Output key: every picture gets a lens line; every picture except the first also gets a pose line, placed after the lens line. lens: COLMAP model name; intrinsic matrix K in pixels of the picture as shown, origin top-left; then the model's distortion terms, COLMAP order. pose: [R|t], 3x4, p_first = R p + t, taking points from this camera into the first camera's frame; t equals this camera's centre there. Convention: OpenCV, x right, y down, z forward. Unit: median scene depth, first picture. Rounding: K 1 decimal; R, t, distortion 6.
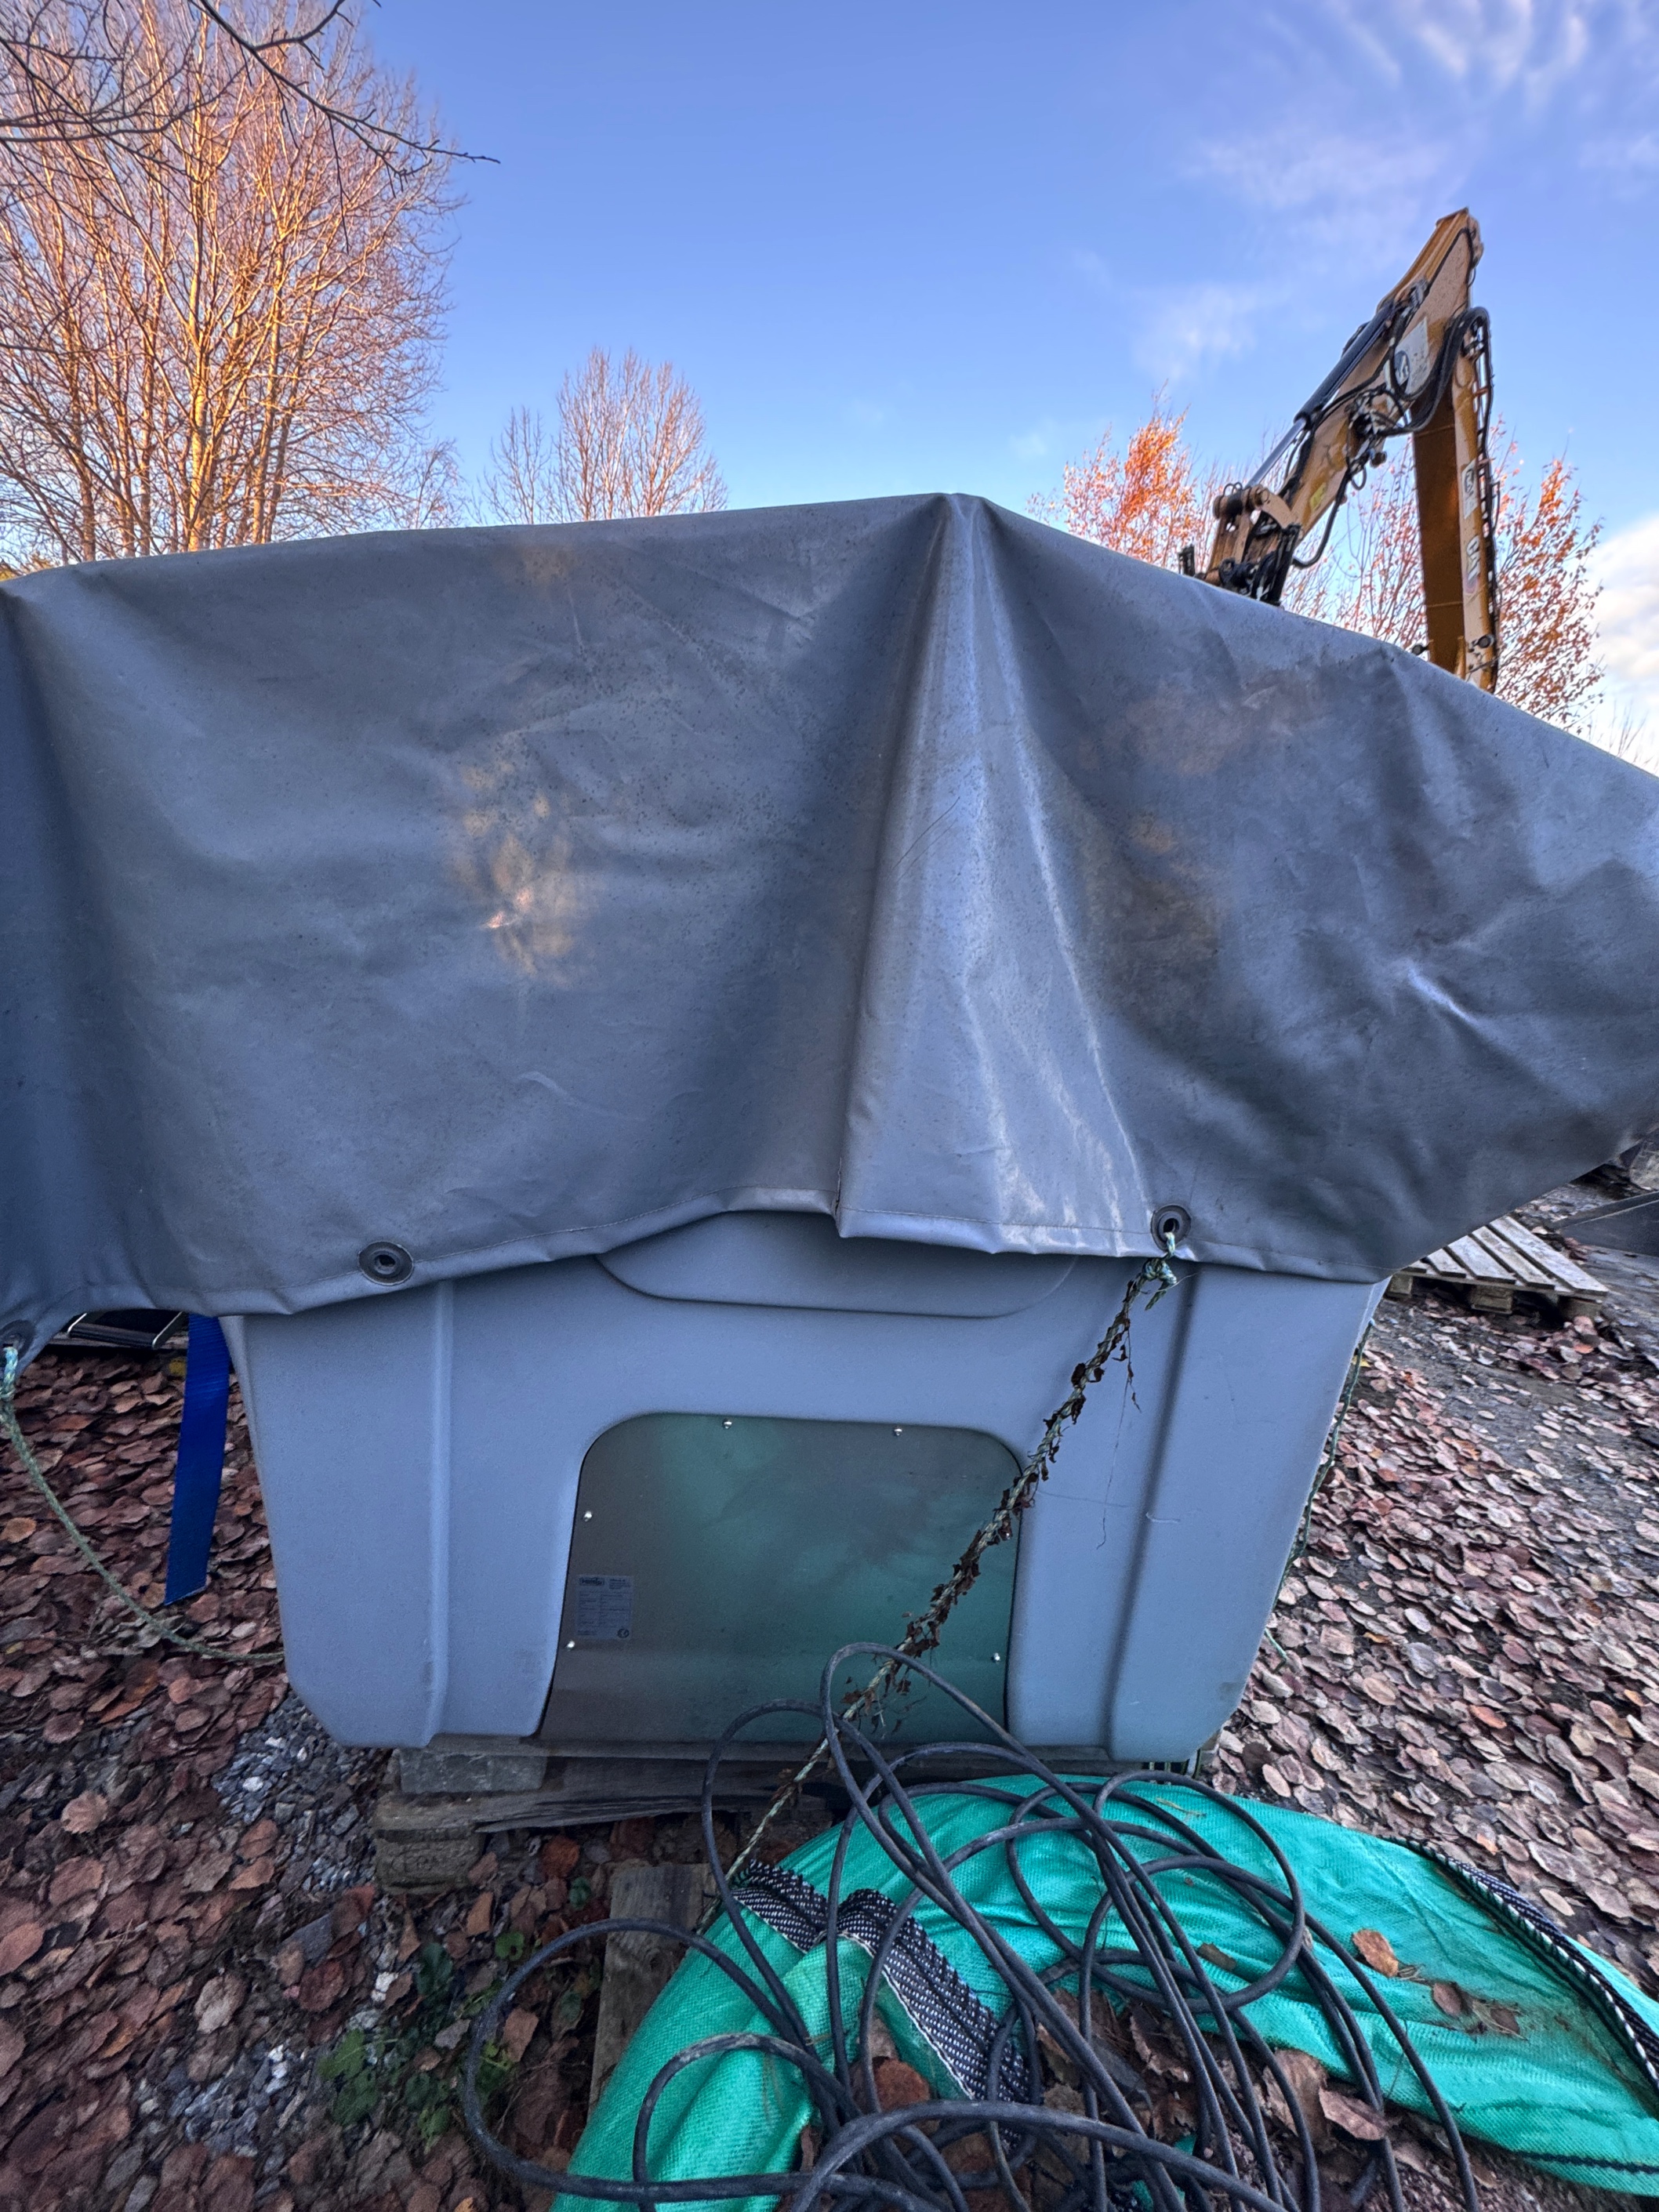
lens RADIAL K [[882.8, 0, 833.6], [0, 882.8, 1100.5], [0, 0, 1]] dist [-0.004719, 0.000758]
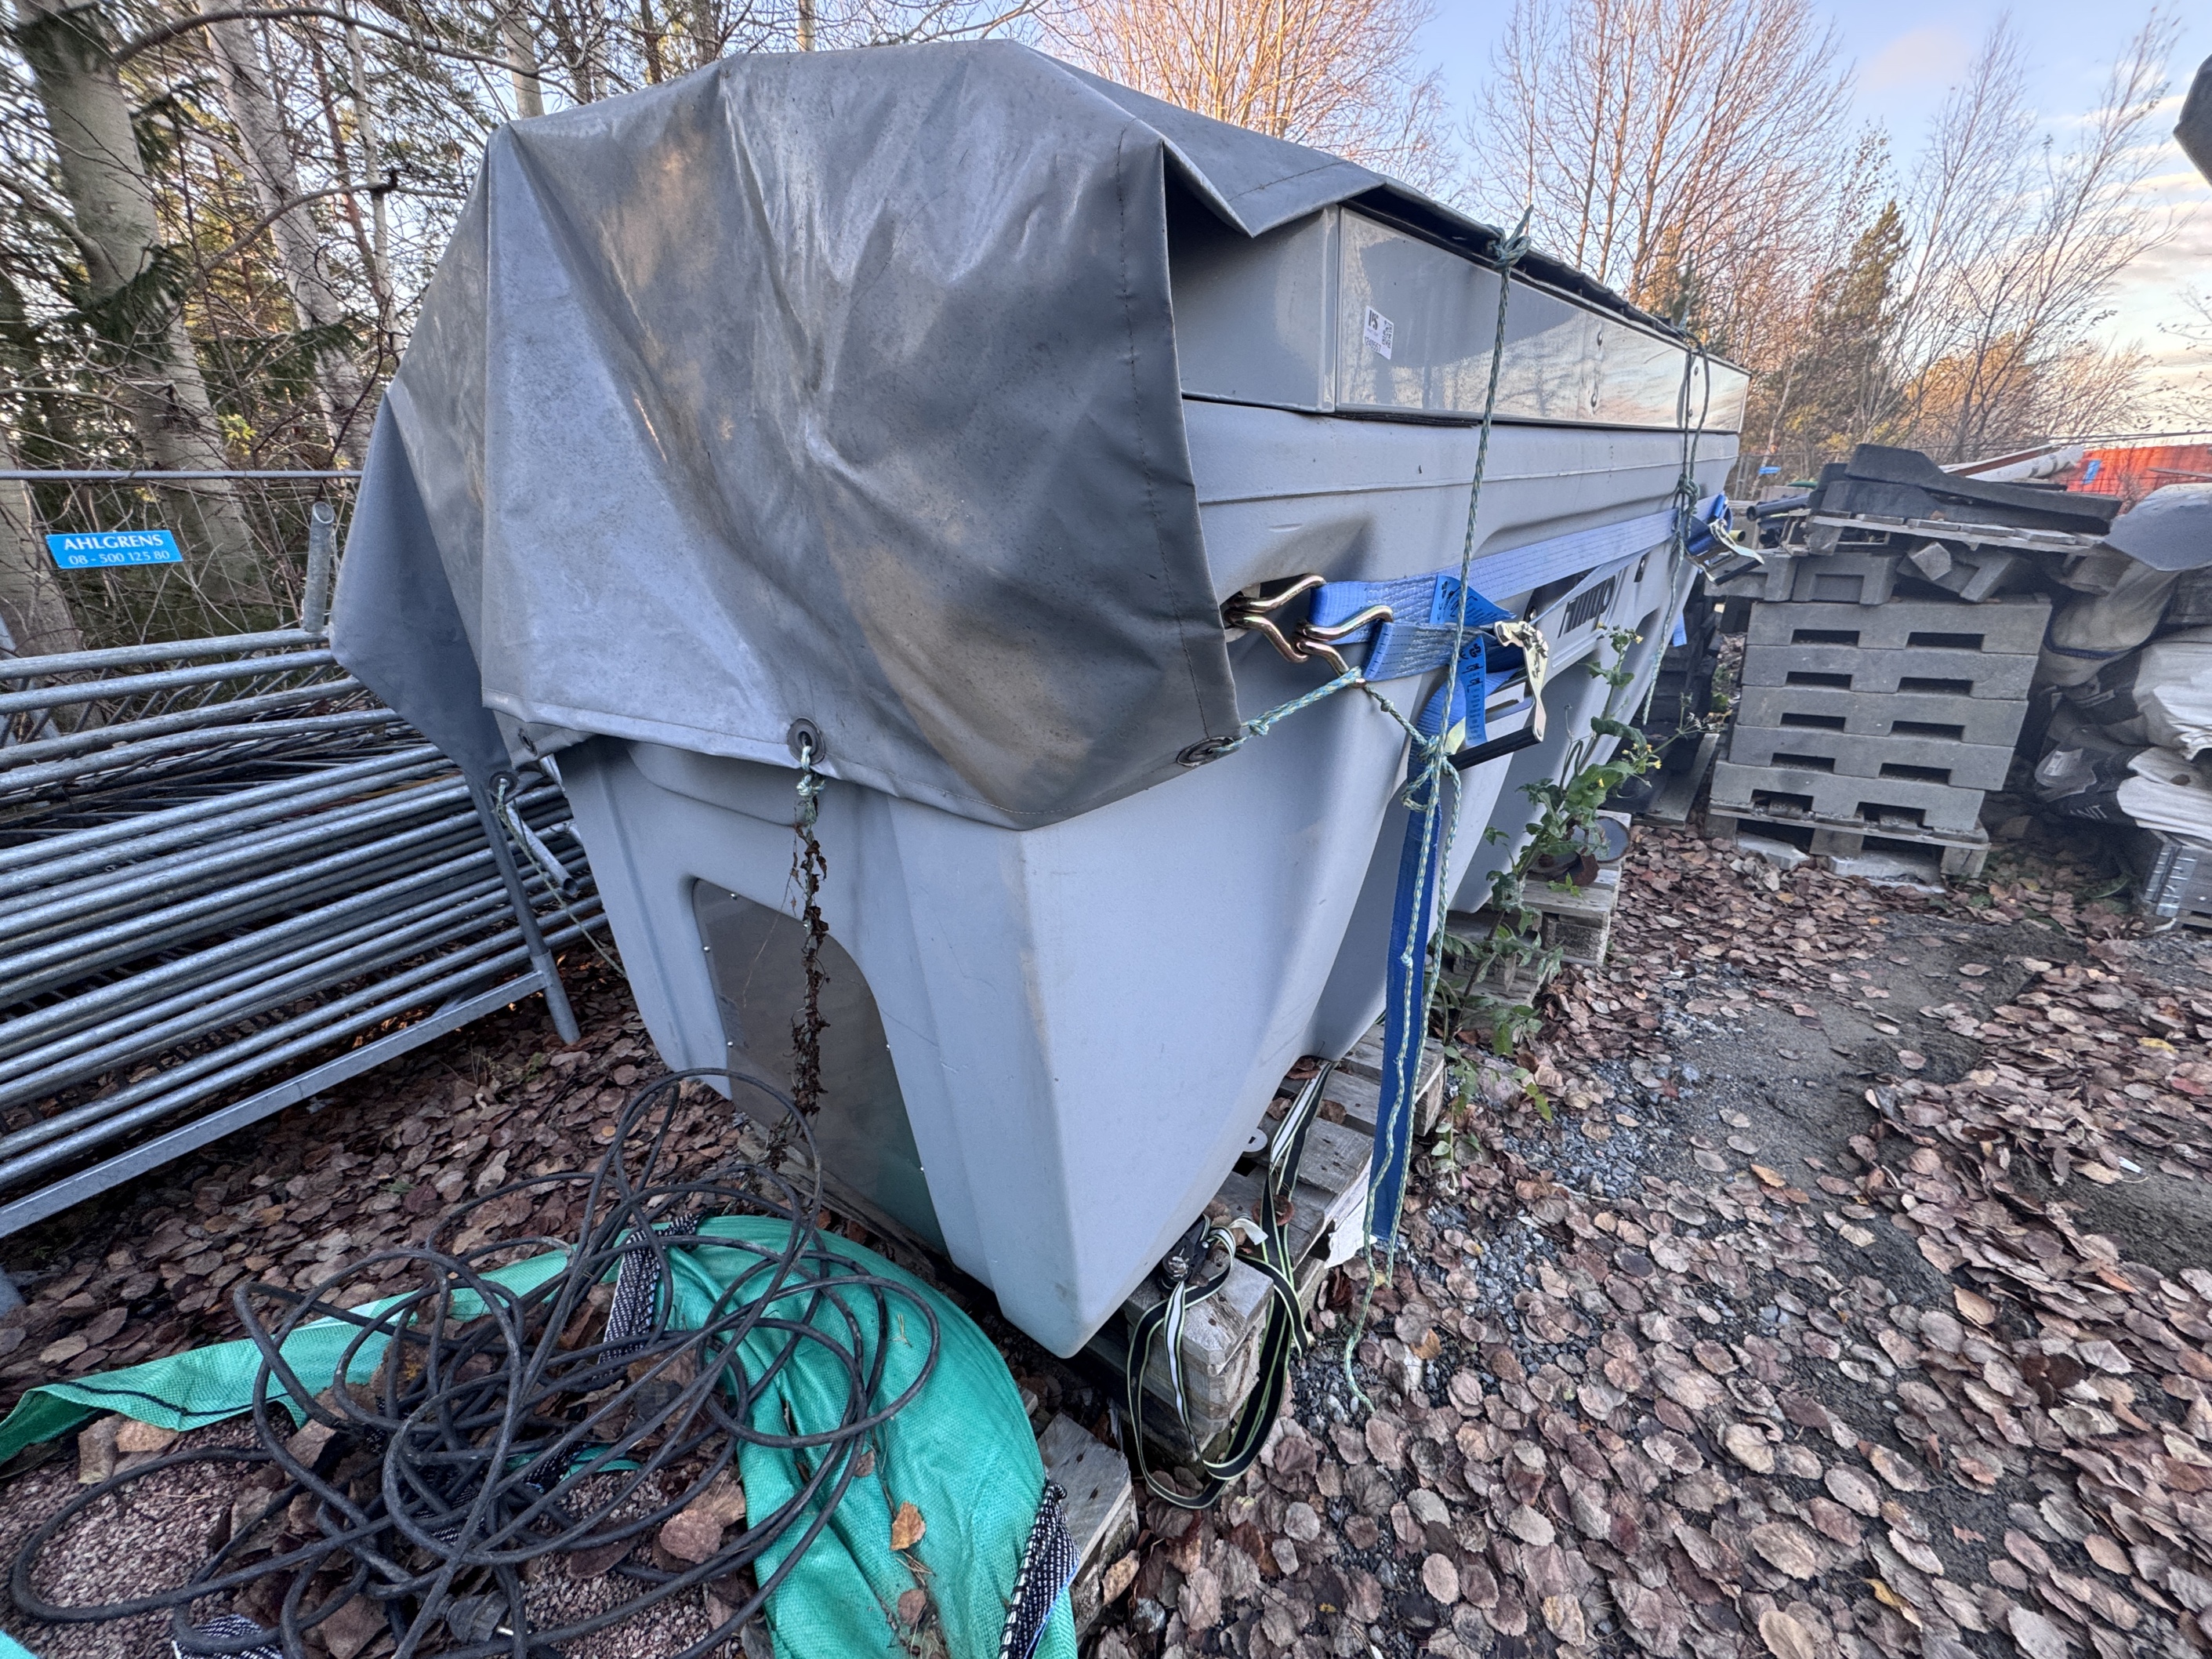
lens RADIAL K [[882.8, 0, 1108.0], [0, 882.8, 836.0], [0, 0, 1]] dist [-0.004719, 0.000758]
pose [[0.715697, 0.095333, -0.691874, 1.152568], [-0.038366, 0.994511, 0.097346, 0.118920], [0.697356, -0.043126, 0.715426, 0.430112]]
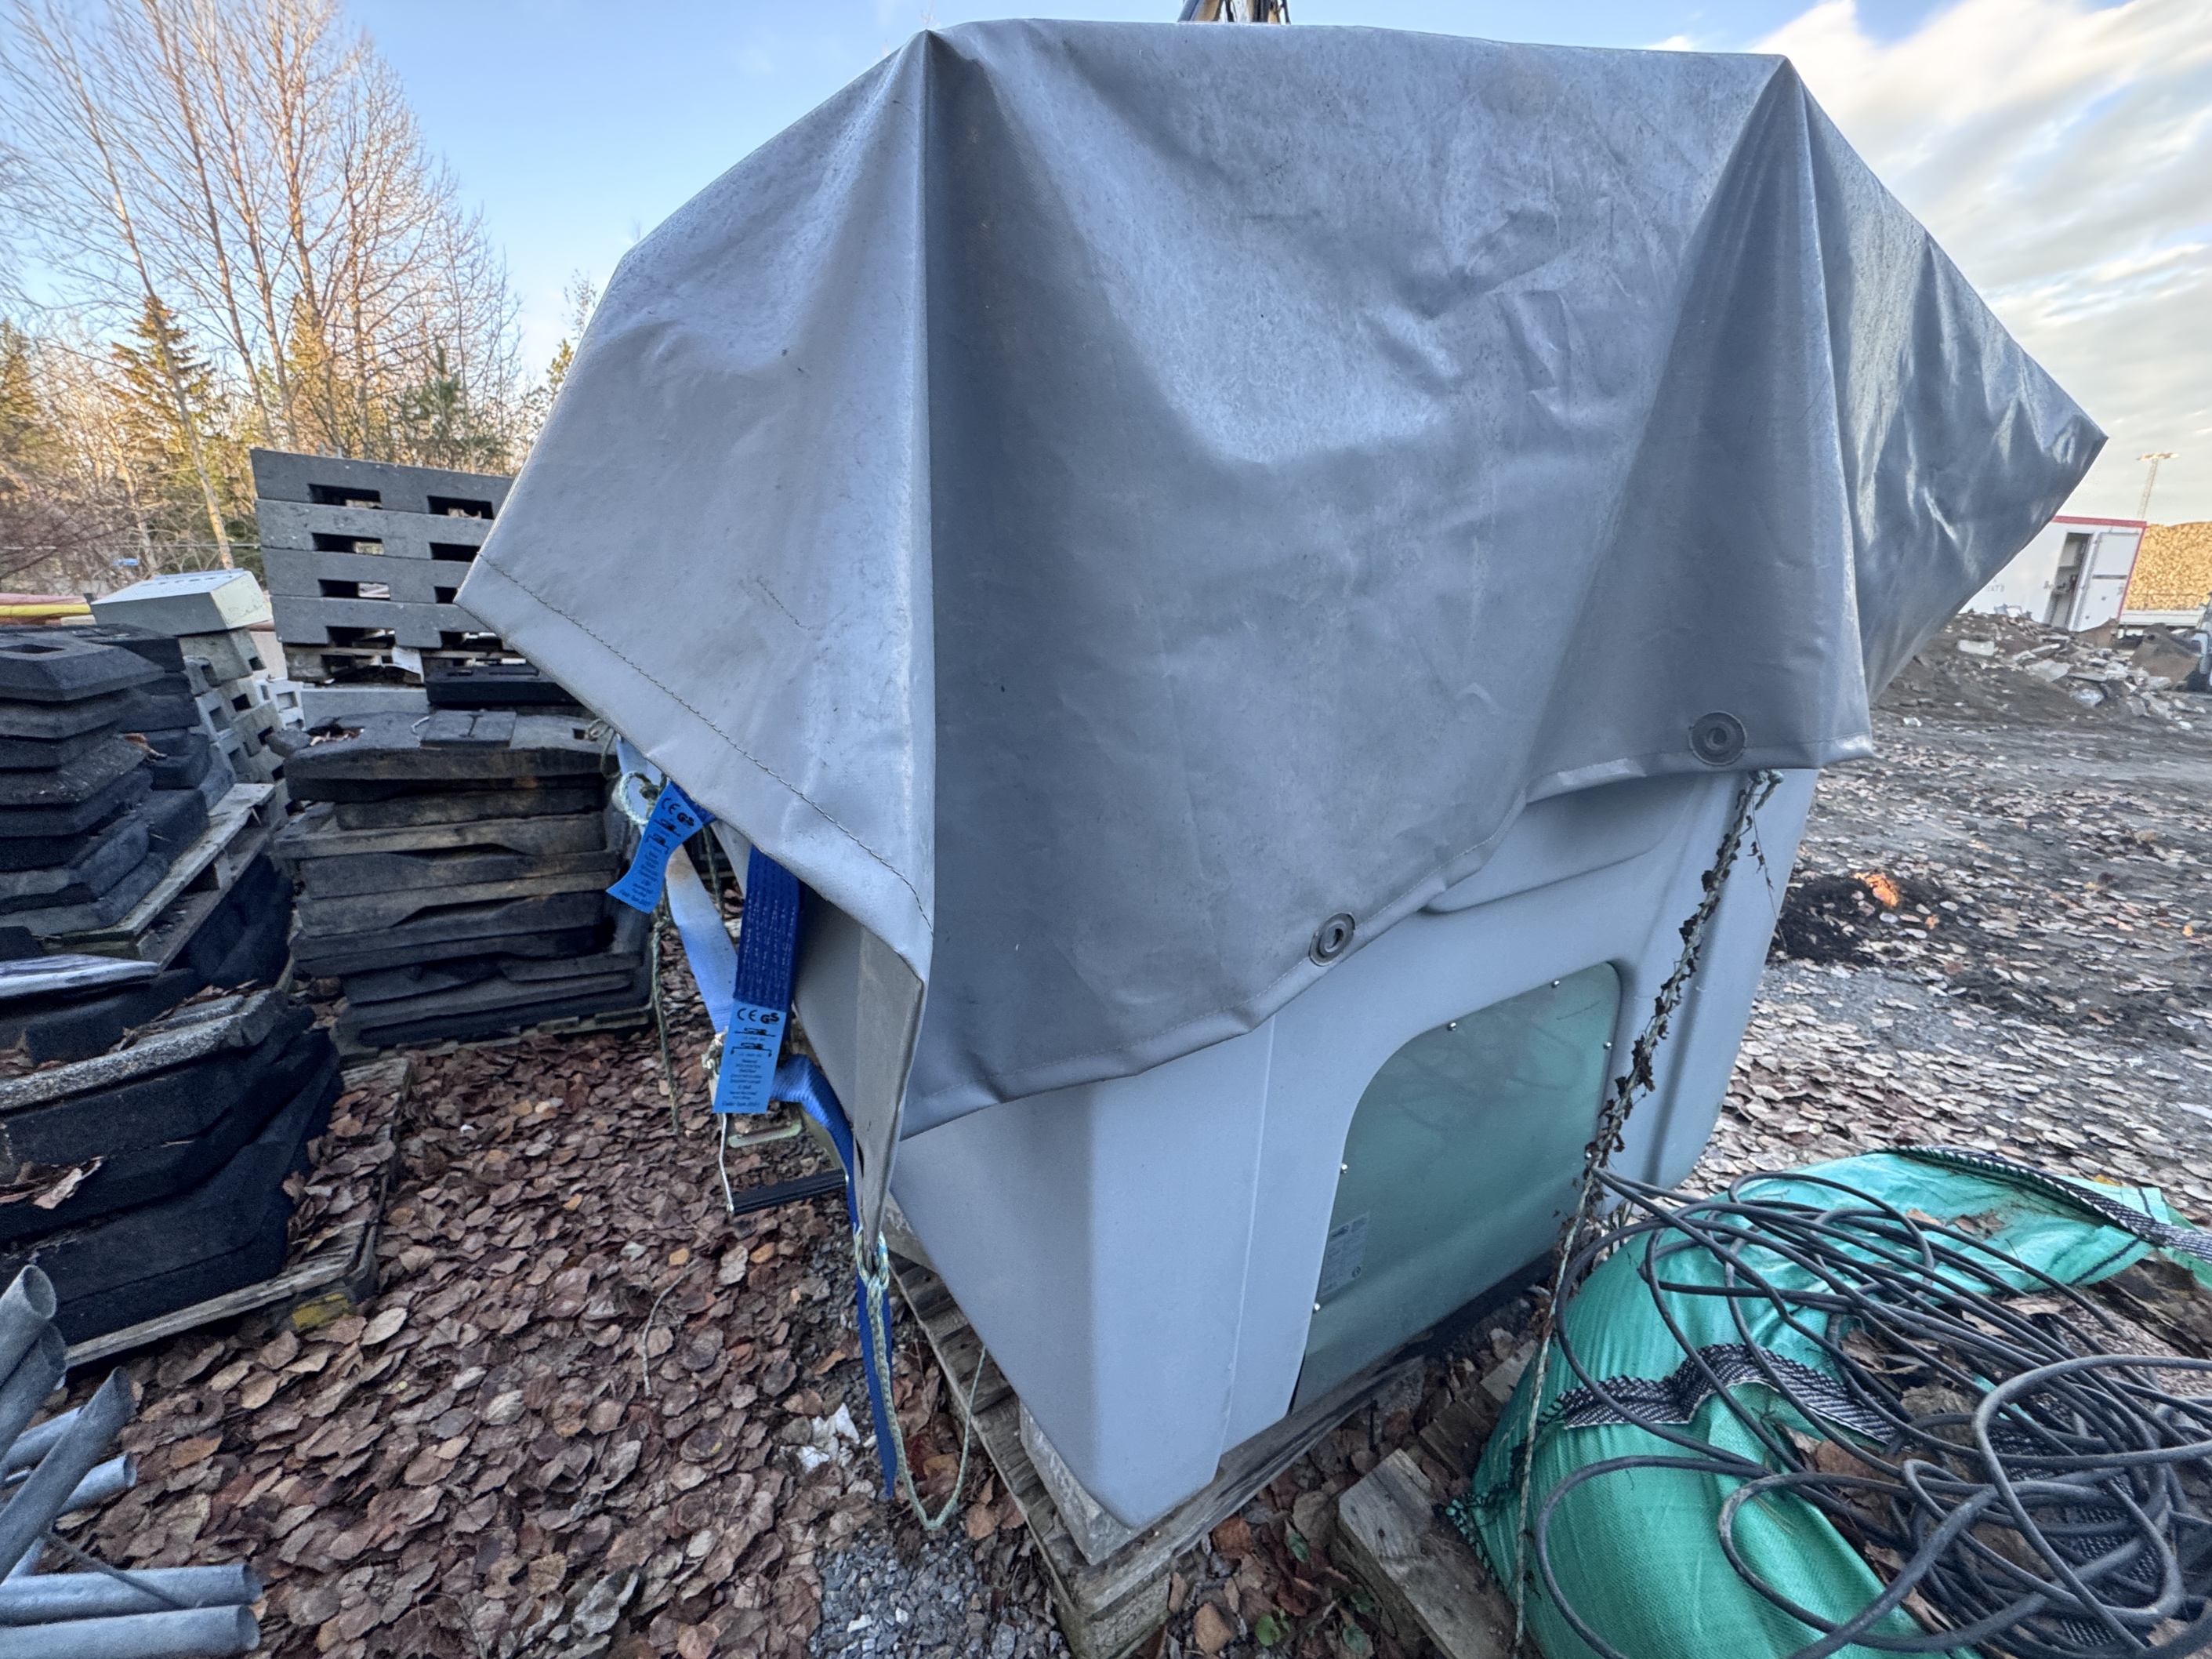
lens RADIAL K [[882.8, 0, 1095.3], [0, 882.8, 824.4], [0, 0, 1]] dist [-0.004719, 0.000758]
pose [[0.887261, -0.232845, 0.398186, -0.771148], [0.205273, 0.972367, 0.111205, -0.051958], [-0.413076, -0.016931, 0.910539, 0.228797]]
